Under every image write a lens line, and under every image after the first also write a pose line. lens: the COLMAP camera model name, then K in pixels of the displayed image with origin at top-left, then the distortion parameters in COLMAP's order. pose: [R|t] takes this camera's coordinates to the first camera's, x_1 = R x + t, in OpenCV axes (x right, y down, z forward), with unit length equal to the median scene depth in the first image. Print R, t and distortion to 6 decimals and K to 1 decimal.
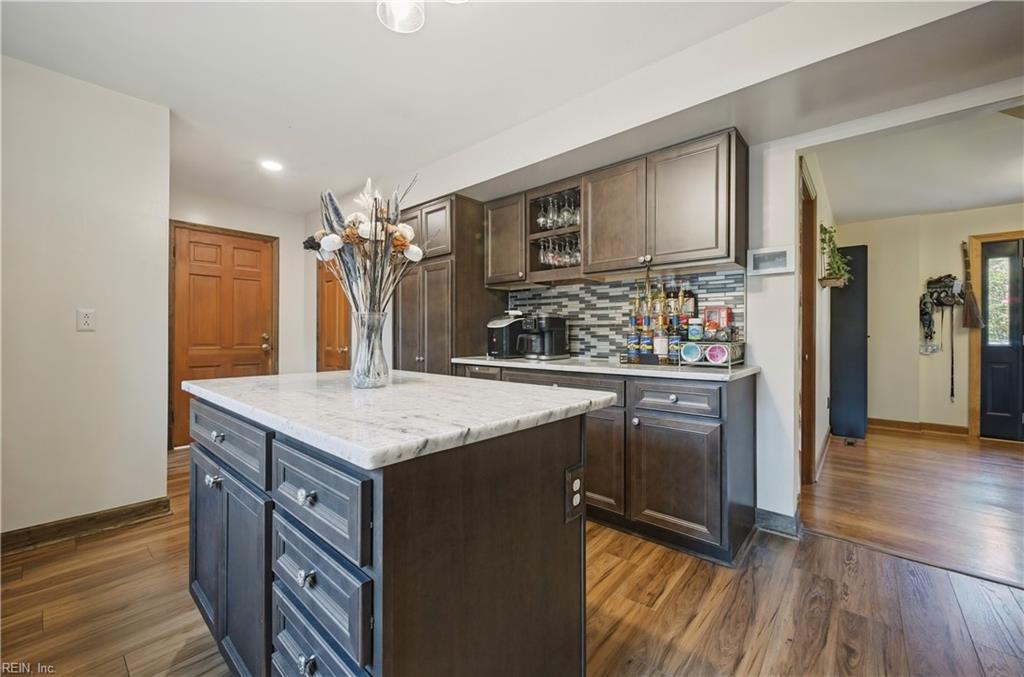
lens RADIAL K [[401.3, 0, 516.3], [0, 401.3, 333.8], [0, 0, 1]] dist [-0.000554, 0.001283]
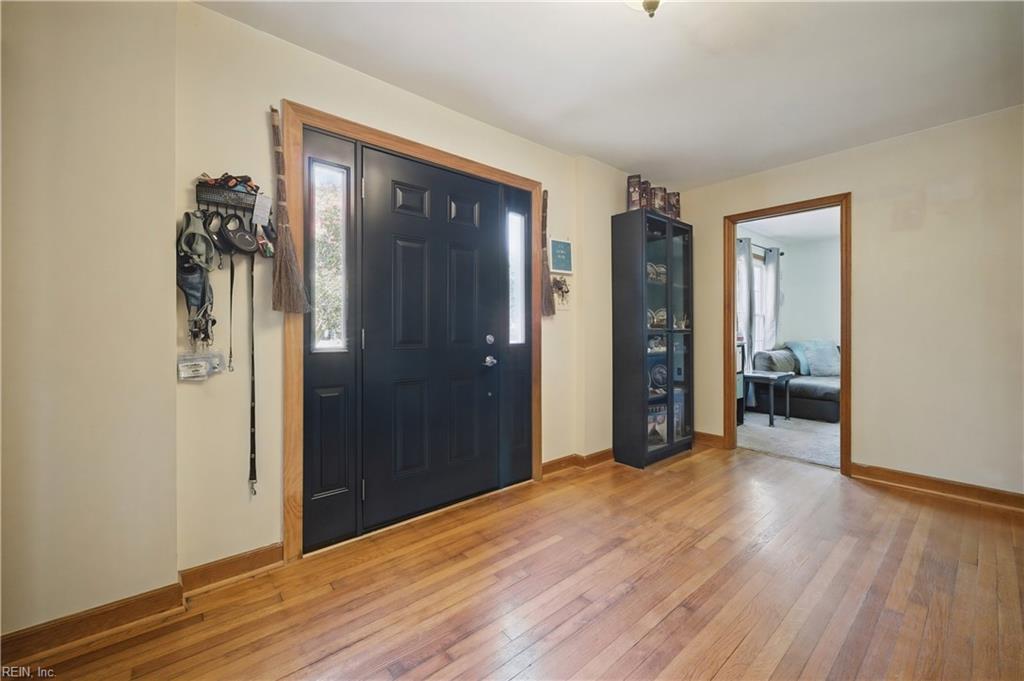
lens RADIAL K [[401.3, 0, 512.1], [0, 401.3, 336.5], [0, 0, 1]] dist [-0.000554, 0.001283]
pose [[0.166460, -0.008927, 0.986008, 0.726970], [-0.000568, 0.999958, 0.009149, 0.006883], [-0.986048, -0.002083, 0.166448, 0.671634]]
